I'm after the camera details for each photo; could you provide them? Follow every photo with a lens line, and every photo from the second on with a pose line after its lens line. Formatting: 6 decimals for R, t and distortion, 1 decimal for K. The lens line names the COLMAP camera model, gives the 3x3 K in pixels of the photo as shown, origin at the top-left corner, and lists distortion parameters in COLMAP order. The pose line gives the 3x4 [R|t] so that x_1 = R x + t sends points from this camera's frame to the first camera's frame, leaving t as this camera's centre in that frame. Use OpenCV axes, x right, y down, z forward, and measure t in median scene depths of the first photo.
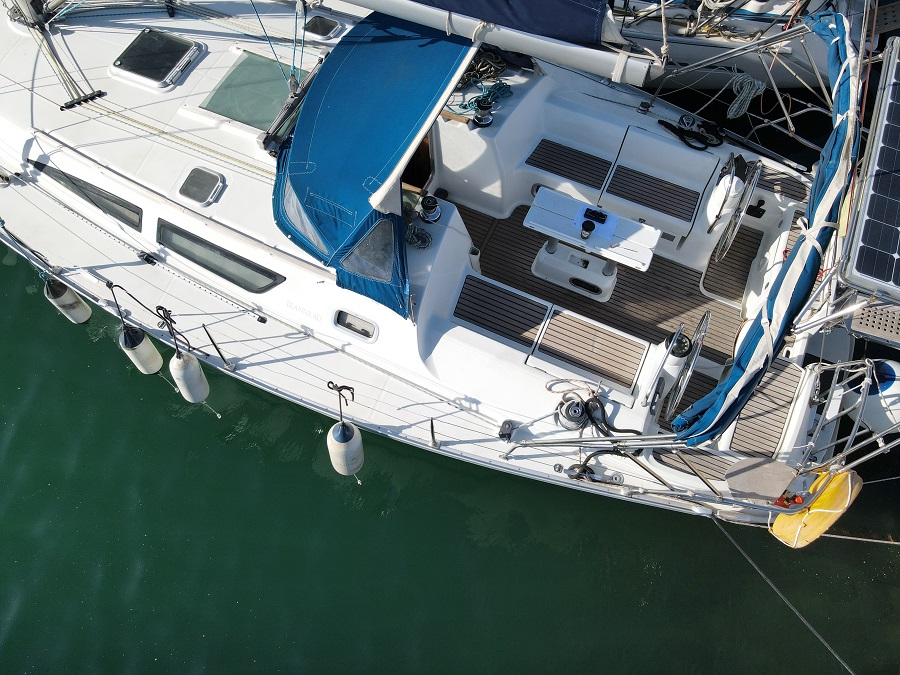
lens RADIAL K [[626.3, 0, 450.0], [0, 626.3, 337.5], [0, 0, 1]] dist [-0.004625, 0.034234]
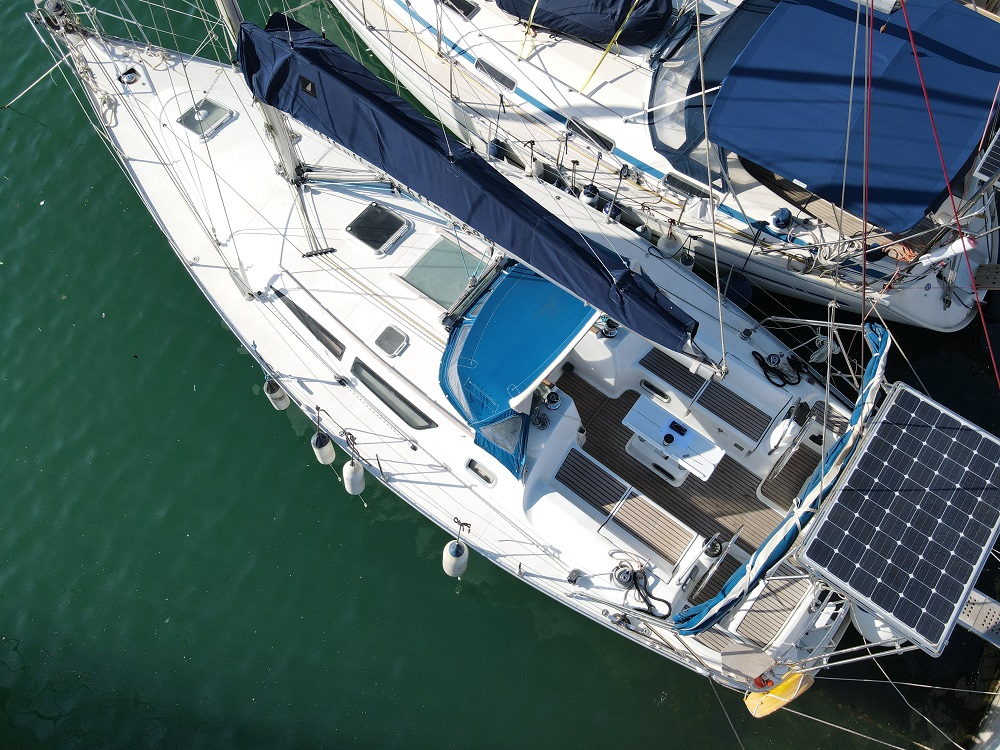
lens RADIAL K [[707.6, 0, 500.0], [0, 707.6, 375.0], [0, 0, 1]] dist [-0.037713, 0.092630]
pose [[0.971993, 0.209278, -0.106924, 0.007352], [-0.207543, 0.977847, 0.027225, -0.270391], [0.110253, -0.004271, 0.993894, -0.500892]]
